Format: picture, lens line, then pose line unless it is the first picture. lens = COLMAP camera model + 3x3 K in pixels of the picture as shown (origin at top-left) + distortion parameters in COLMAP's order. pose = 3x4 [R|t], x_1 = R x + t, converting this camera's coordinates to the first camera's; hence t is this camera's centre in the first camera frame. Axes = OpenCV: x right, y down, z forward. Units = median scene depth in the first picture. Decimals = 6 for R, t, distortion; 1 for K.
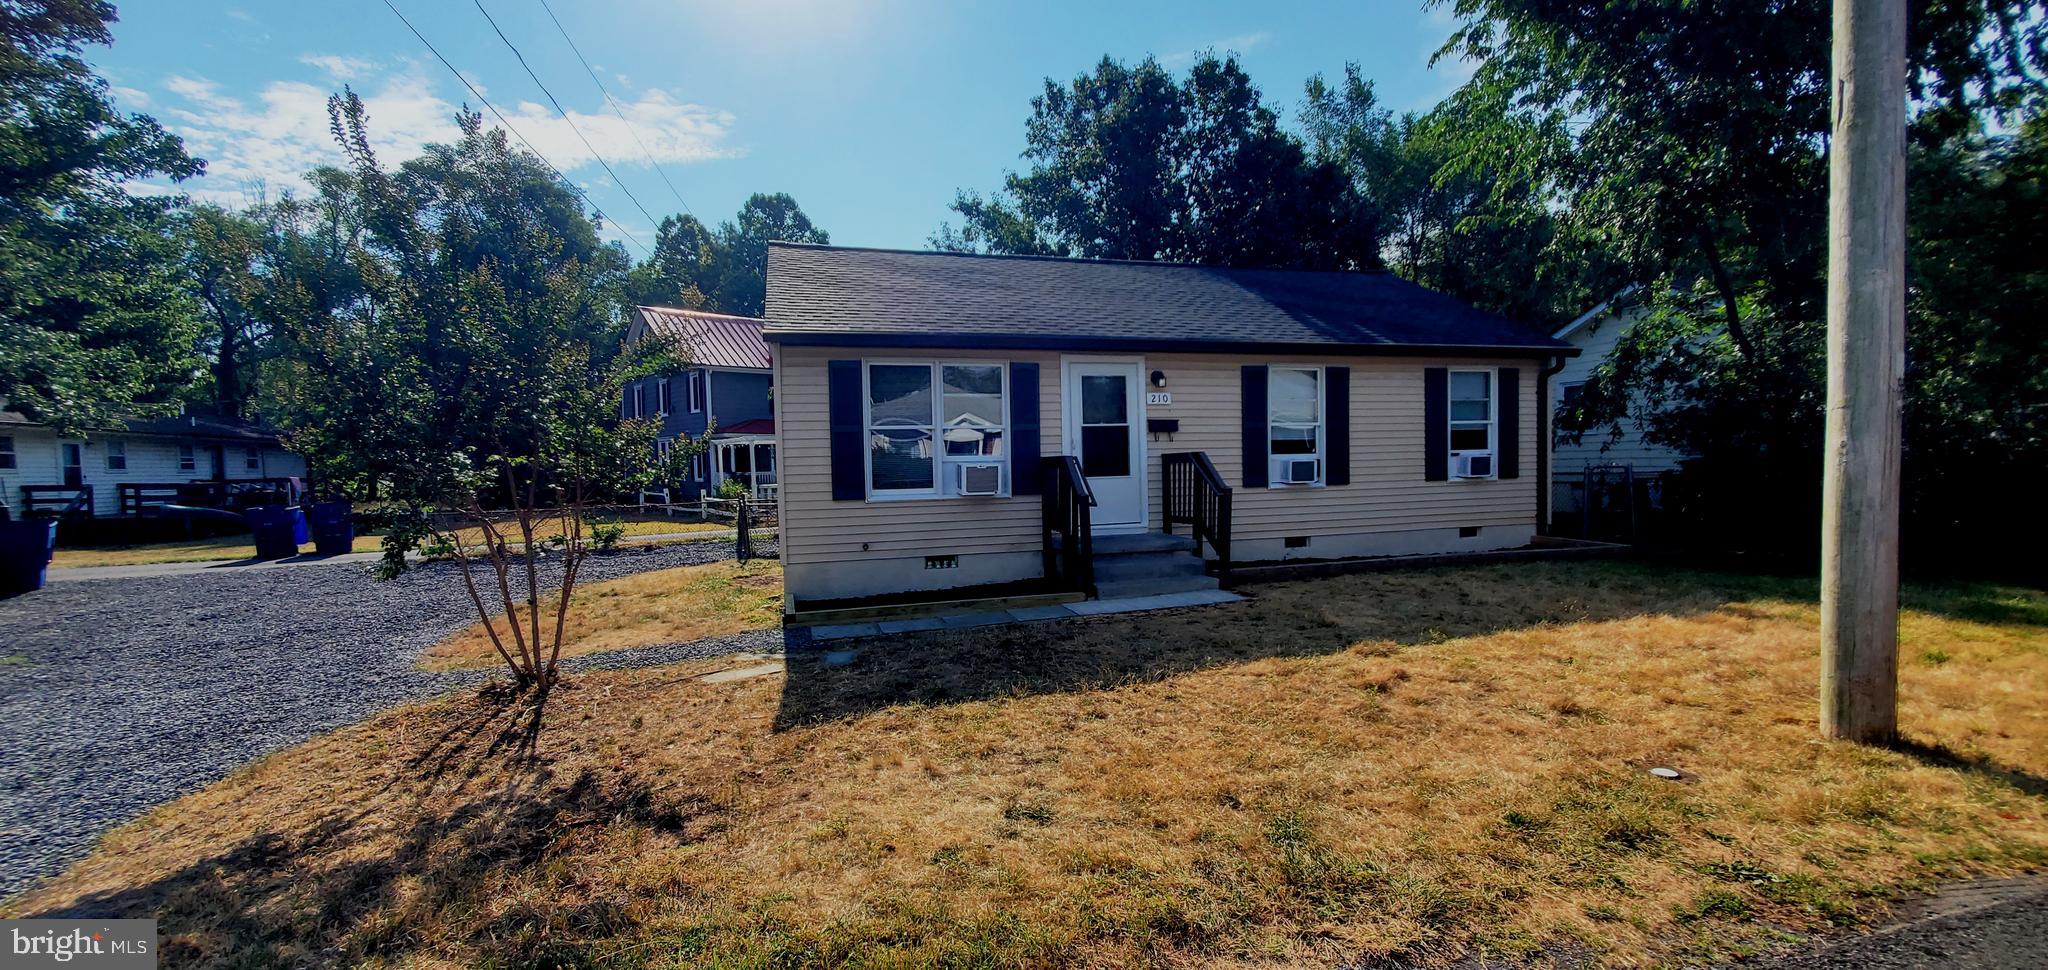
lens RADIAL K [[789.2, 0, 1024.0], [0, 789.2, 491.4], [0, 0, 1]] dist [-0.001544, -0.000104]
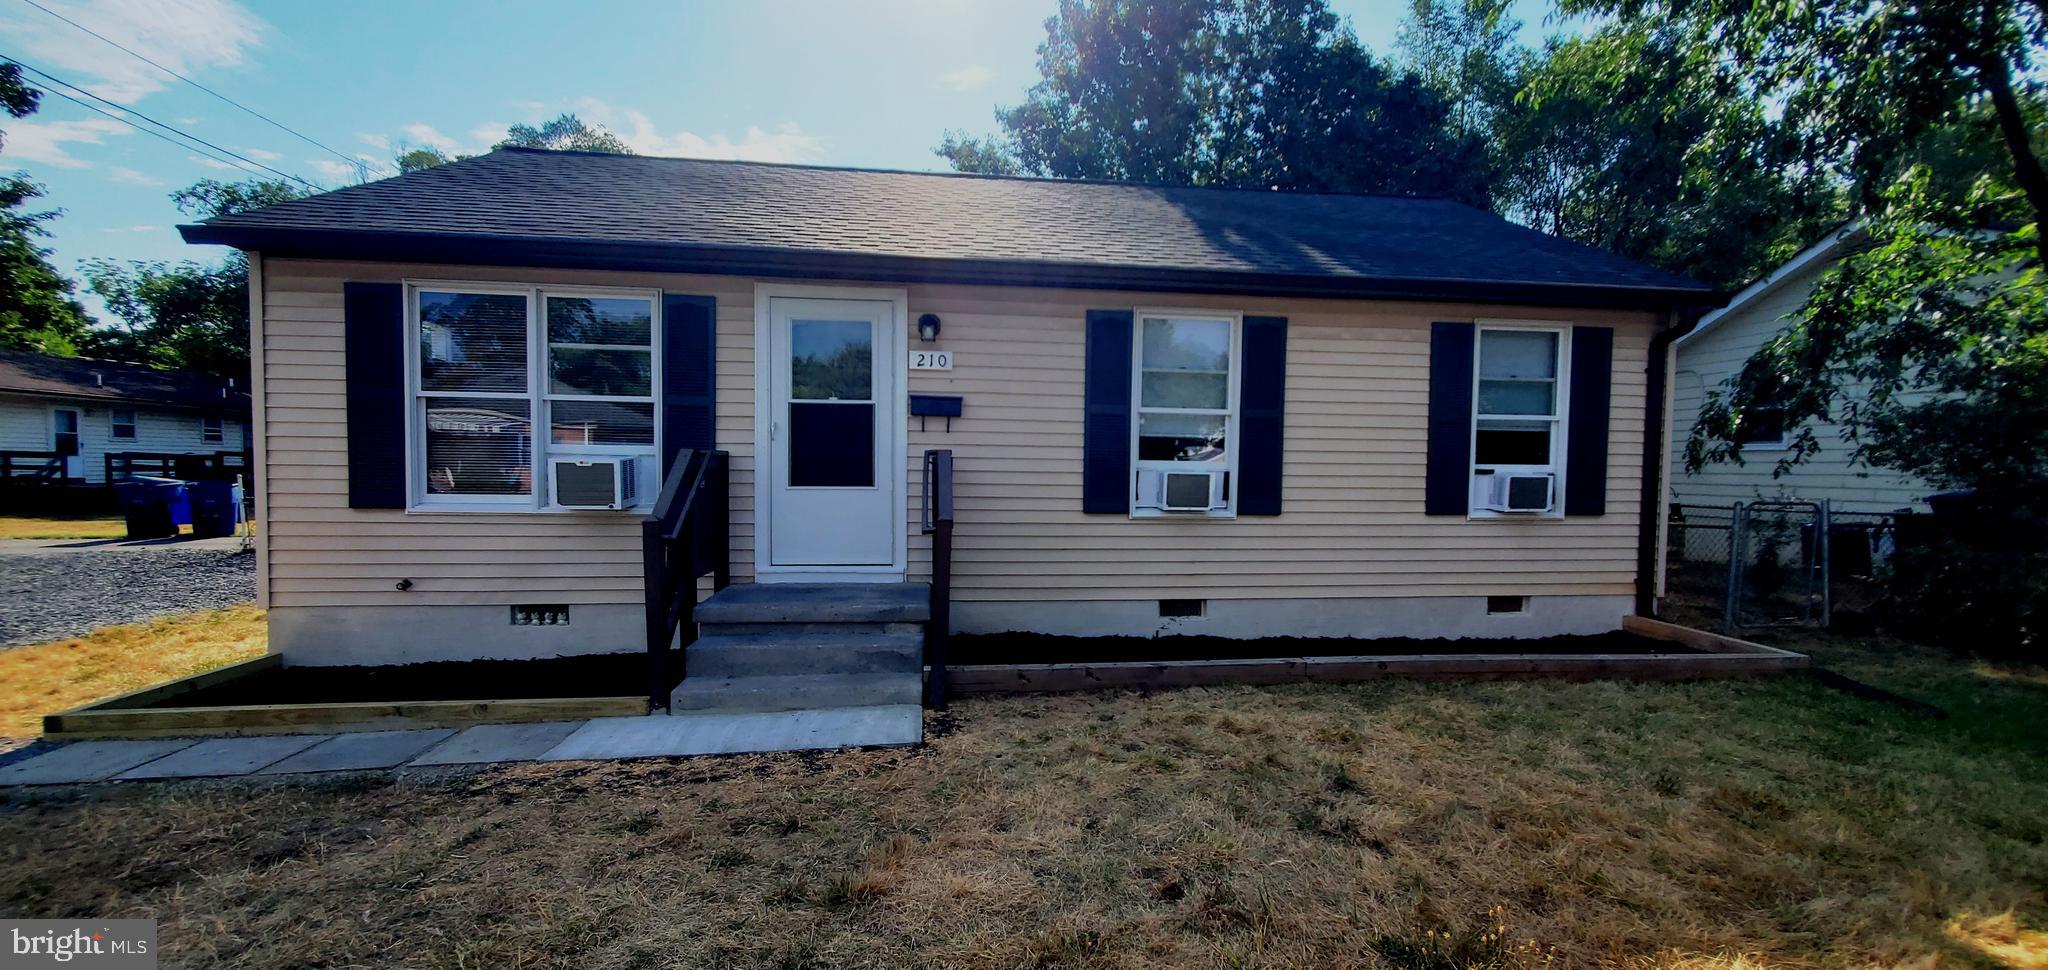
lens RADIAL K [[814.3, 0, 1028.8], [0, 814.3, 496.0], [0, 0, 1]] dist [-0.000374, -0.000084]
pose [[0.988482, 0.041002, -0.145676, 0.302470], [-0.040360, 0.999158, 0.007357, -0.019717], [0.145855, -0.001393, 0.989305, 0.353389]]
